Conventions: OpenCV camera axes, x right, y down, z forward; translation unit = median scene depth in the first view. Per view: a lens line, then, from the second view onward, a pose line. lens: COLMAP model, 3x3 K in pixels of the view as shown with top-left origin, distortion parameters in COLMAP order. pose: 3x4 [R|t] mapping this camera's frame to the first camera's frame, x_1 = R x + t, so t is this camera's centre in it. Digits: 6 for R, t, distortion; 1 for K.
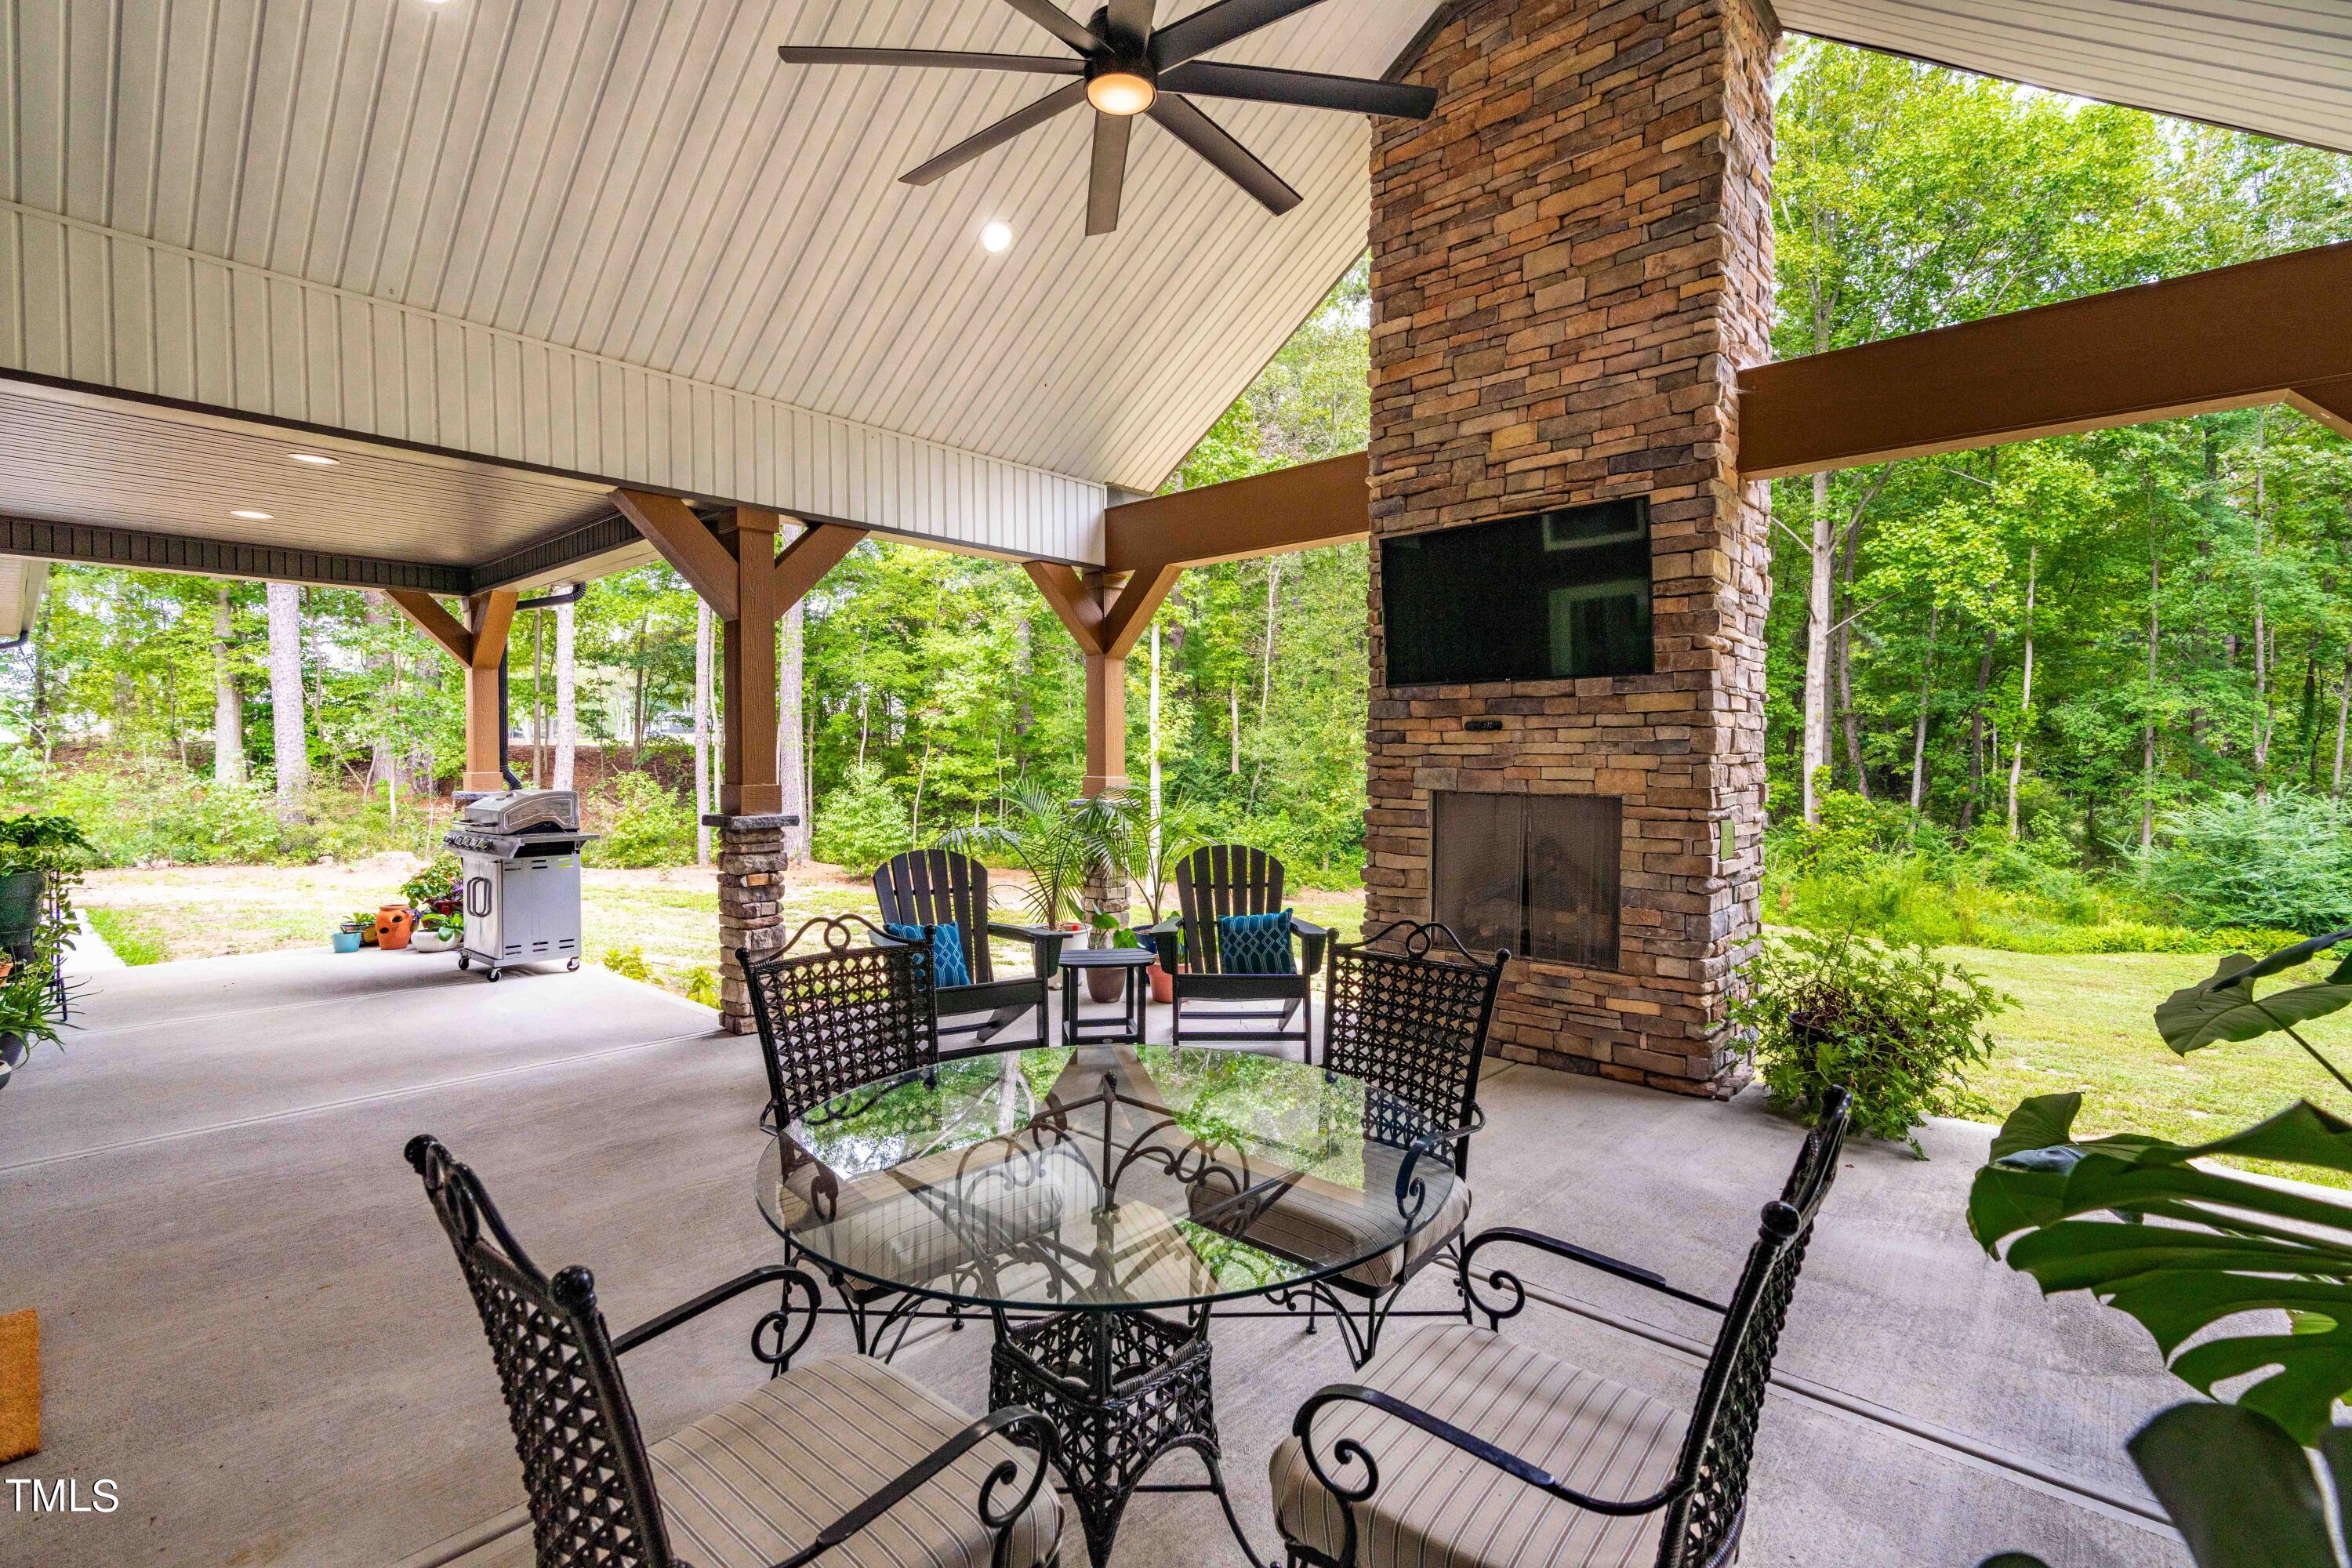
lens RADIAL K [[1072.1, 0, 1181.4], [0, 1072.1, 778.4], [0, 0, 1]] dist [-0.001036, -0.000141]
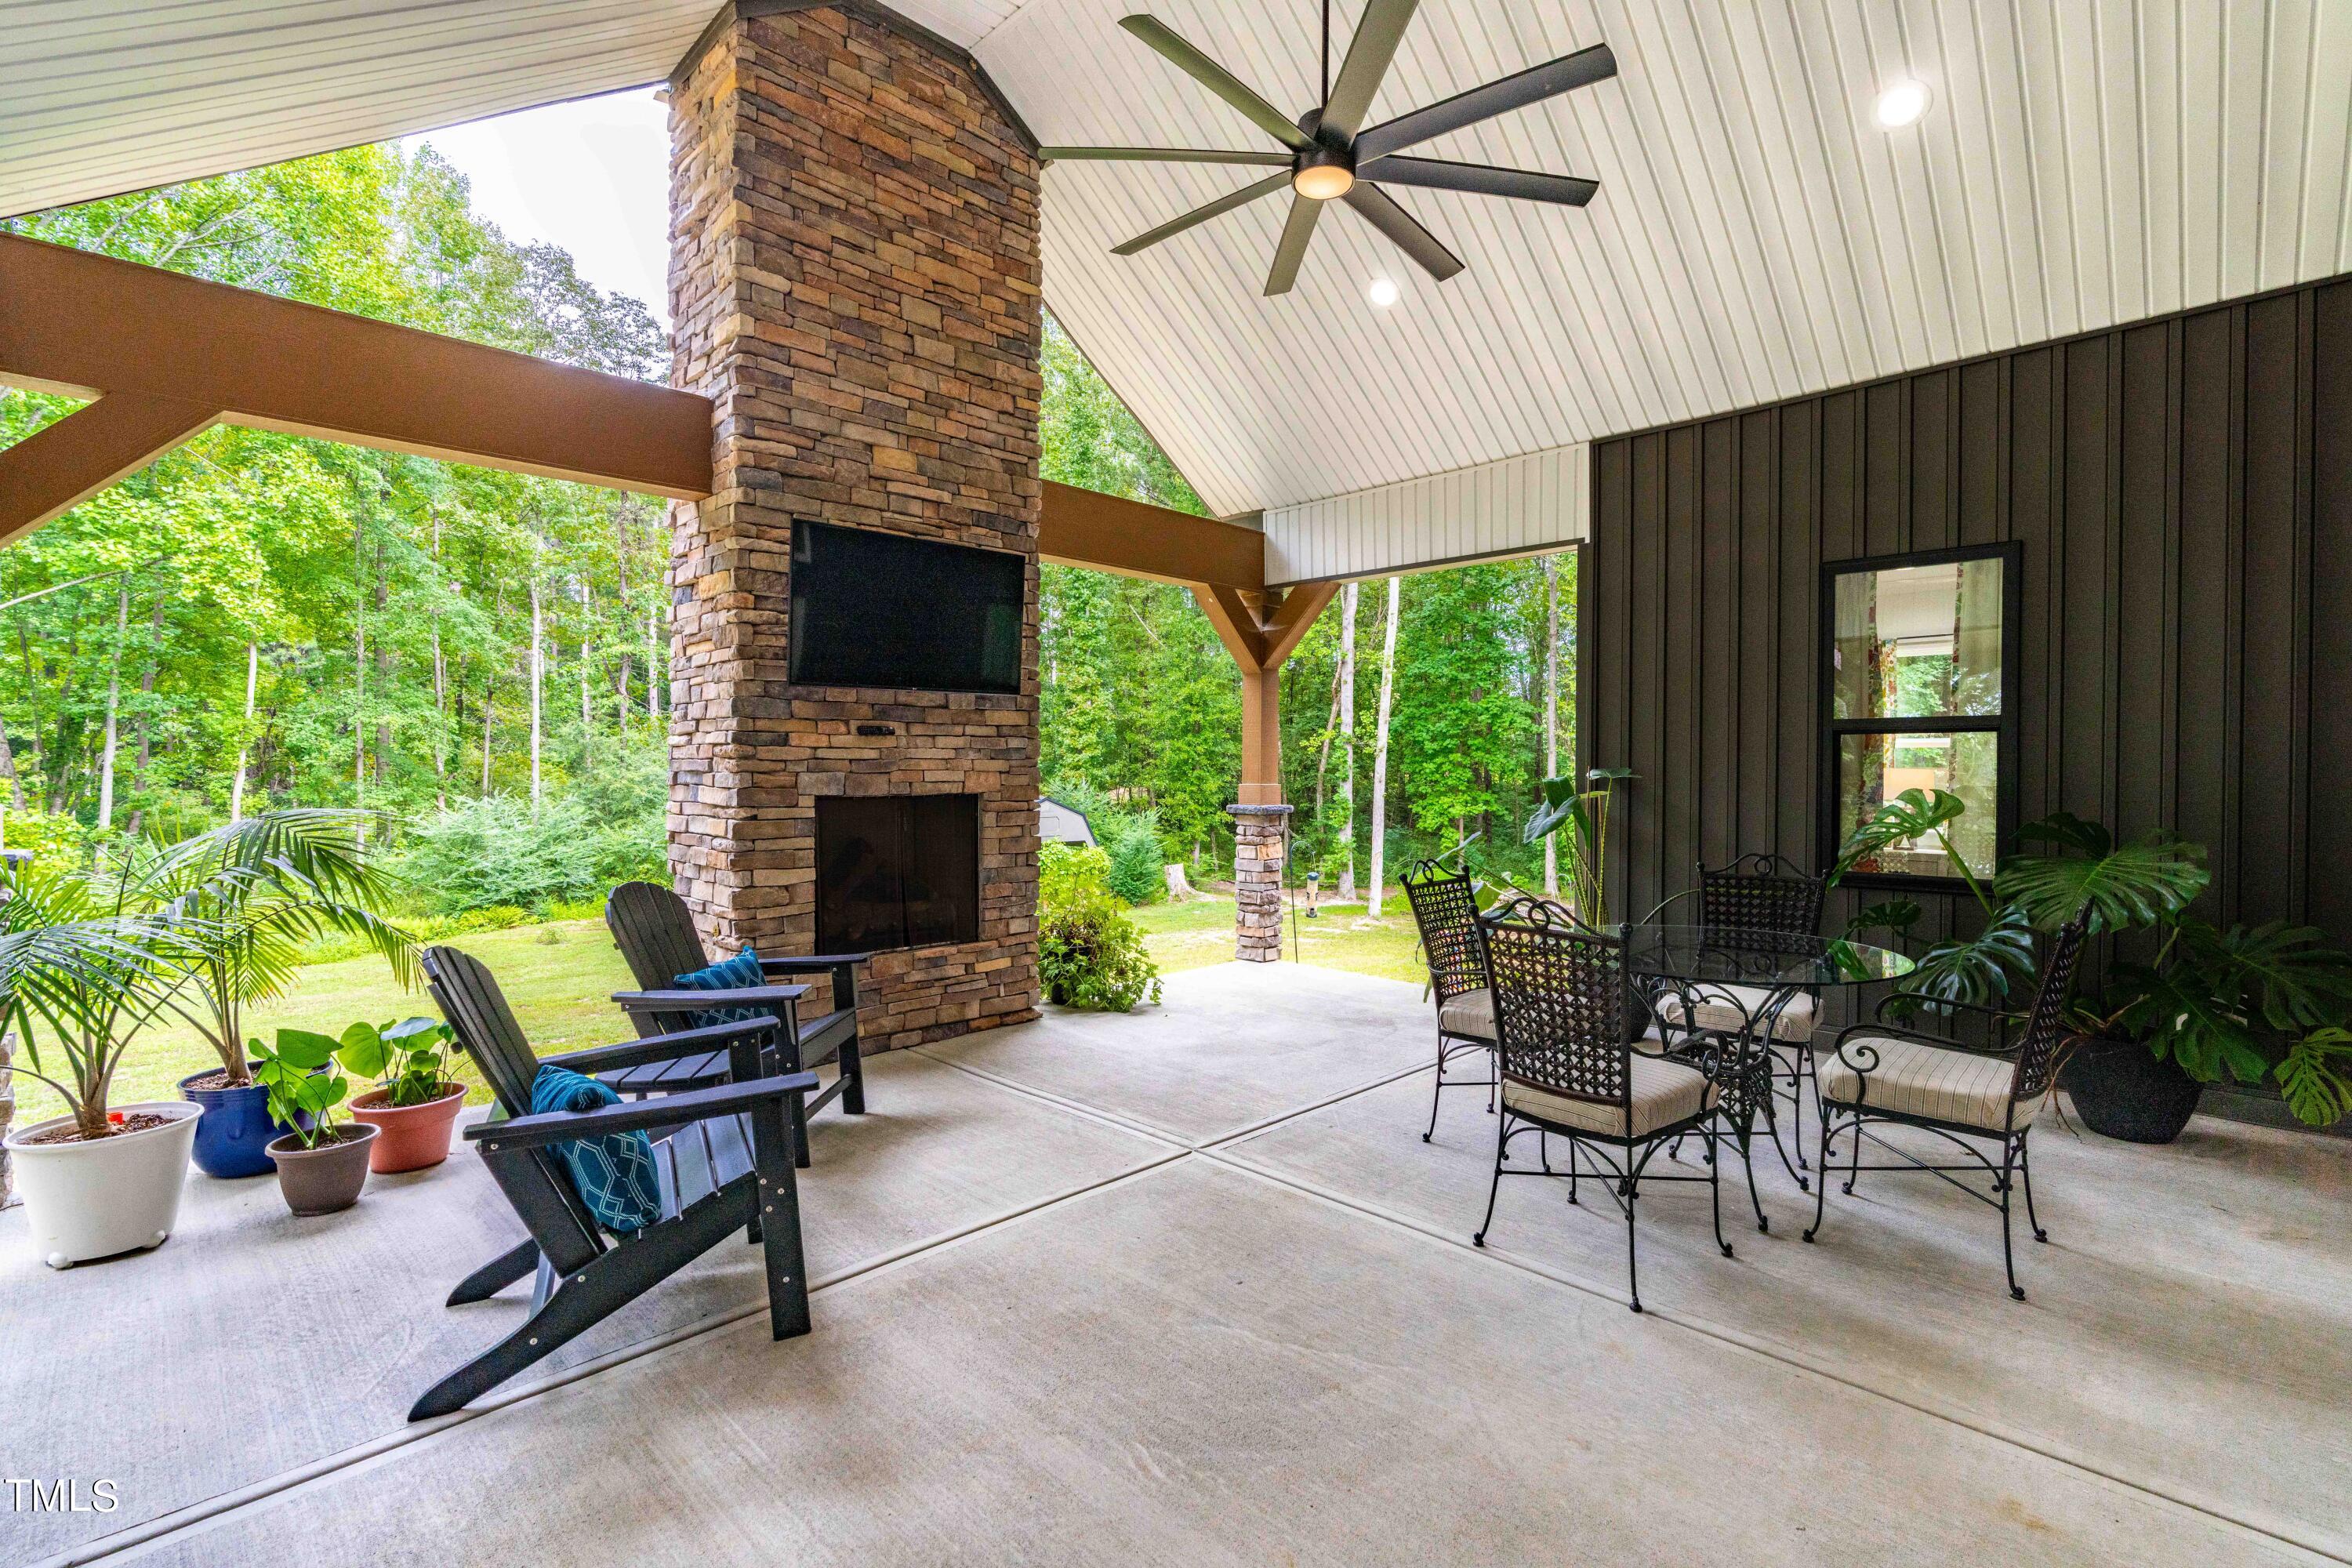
lens RADIAL K [[1072.1, 0, 1182.3], [0, 1072.1, 779.6], [0, 0, 1]] dist [-0.001036, -0.000141]
pose [[0.060997, -0.013468, 0.998047, -0.708523], [0.022420, 0.999675, 0.012119, -0.008202], [-0.997886, 0.021637, 0.061280, 0.635846]]
